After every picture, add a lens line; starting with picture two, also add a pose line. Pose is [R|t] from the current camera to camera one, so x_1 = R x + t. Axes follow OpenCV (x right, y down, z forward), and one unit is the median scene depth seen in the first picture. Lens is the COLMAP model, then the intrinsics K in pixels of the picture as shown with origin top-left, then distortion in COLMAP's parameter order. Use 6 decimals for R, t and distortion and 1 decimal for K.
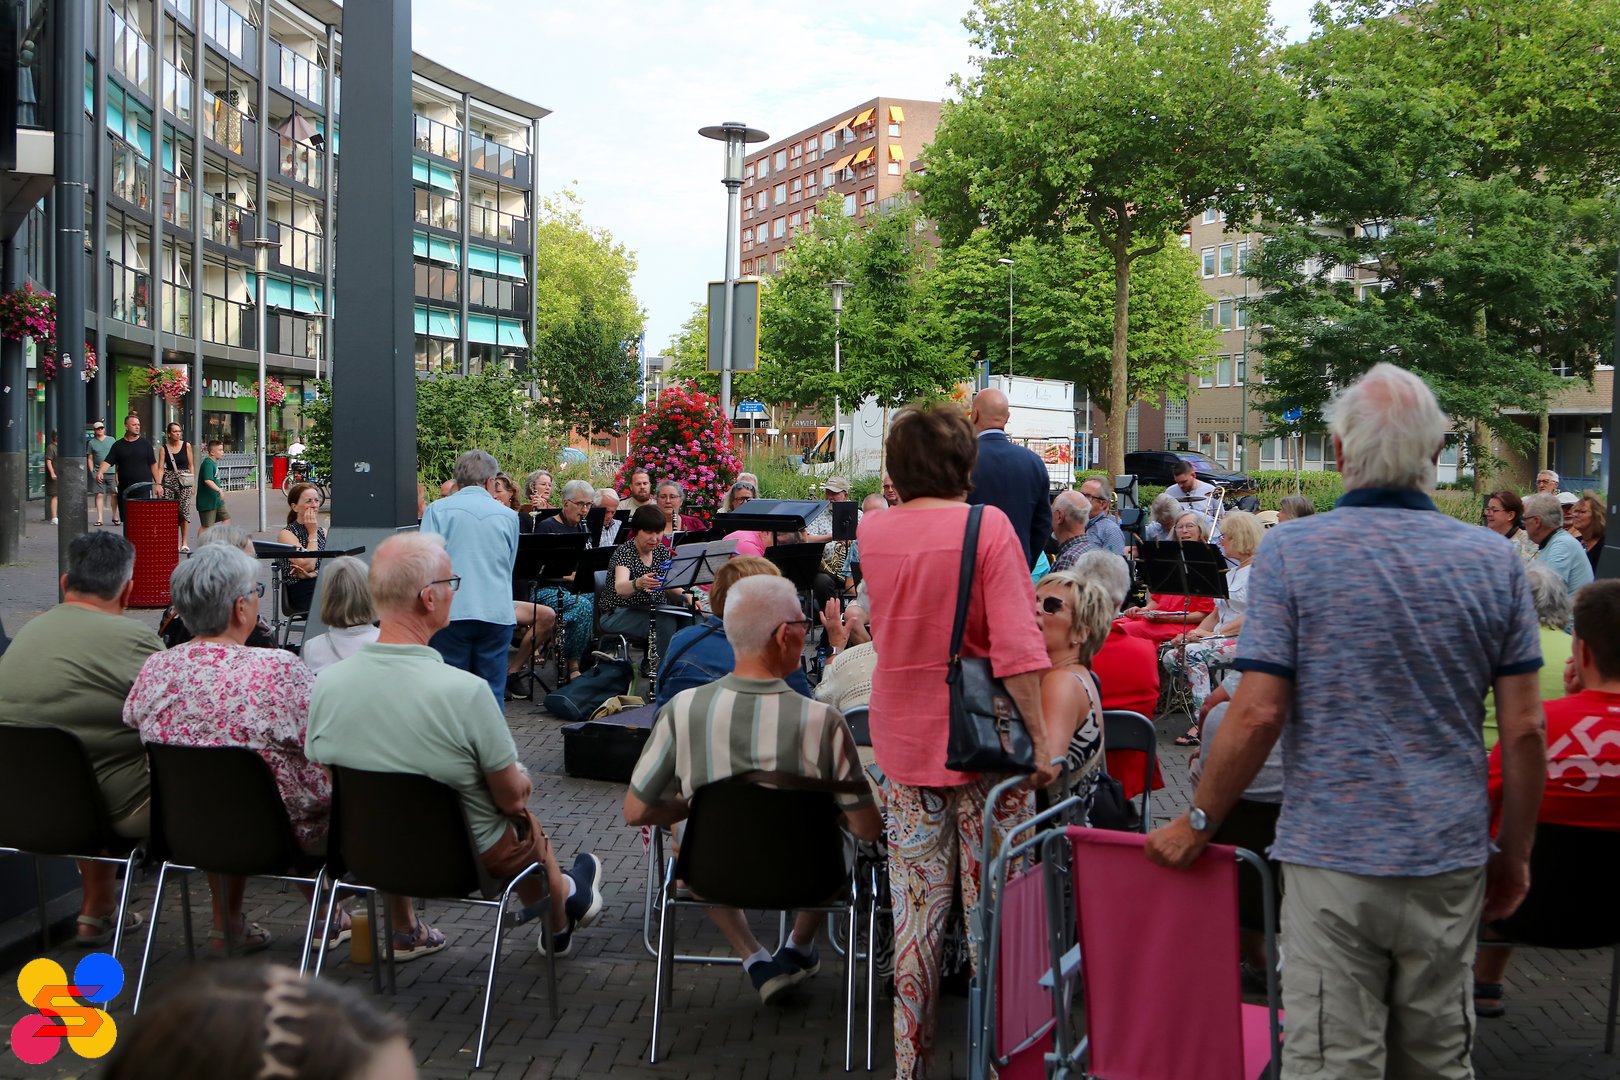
lens RADIAL K [[1775.2, 0, 831.5], [0, 1775.2, 568.0], [0, 0, 1]] dist [-0.096801, 0.000000]
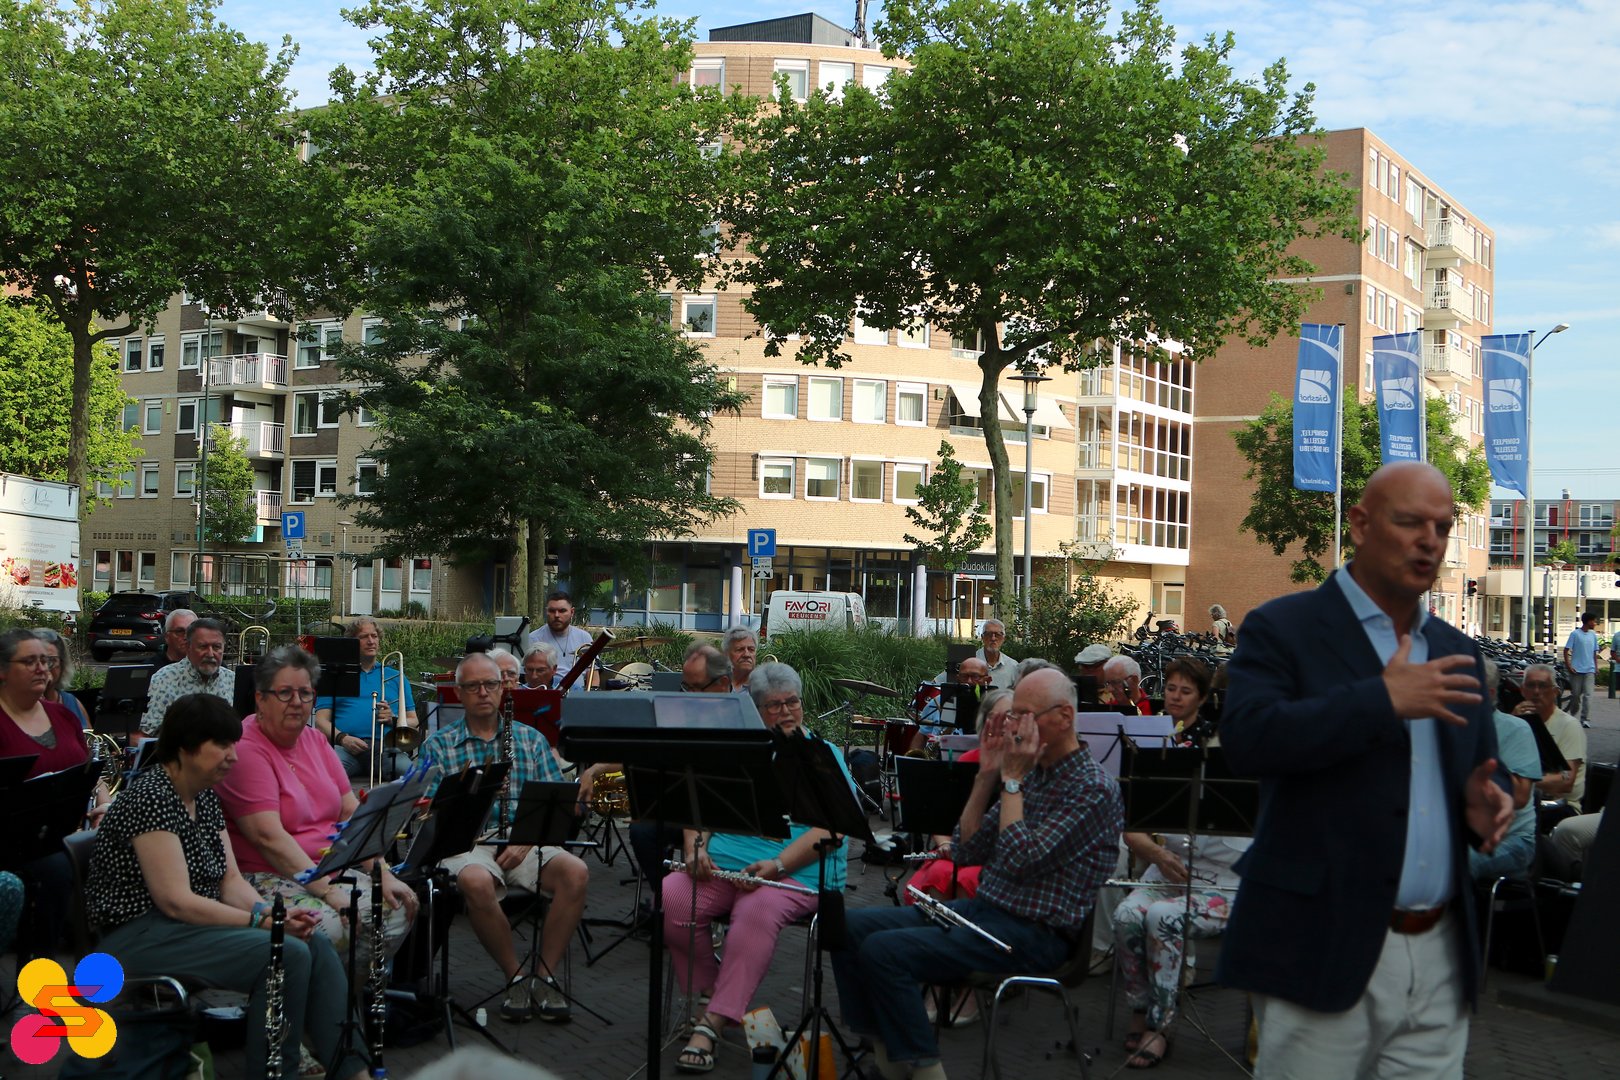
lens RADIAL K [[1884.5, 0, 814.9], [0, 1884.5, 536.9], [0, 0, 1]] dist [-0.082714, 0.000000]
pose [[0.817219, 0.026651, 0.575710, -0.055729], [0.022303, 0.996719, -0.077800, -0.007648], [-0.575895, 0.076420, 0.813944, 0.101398]]
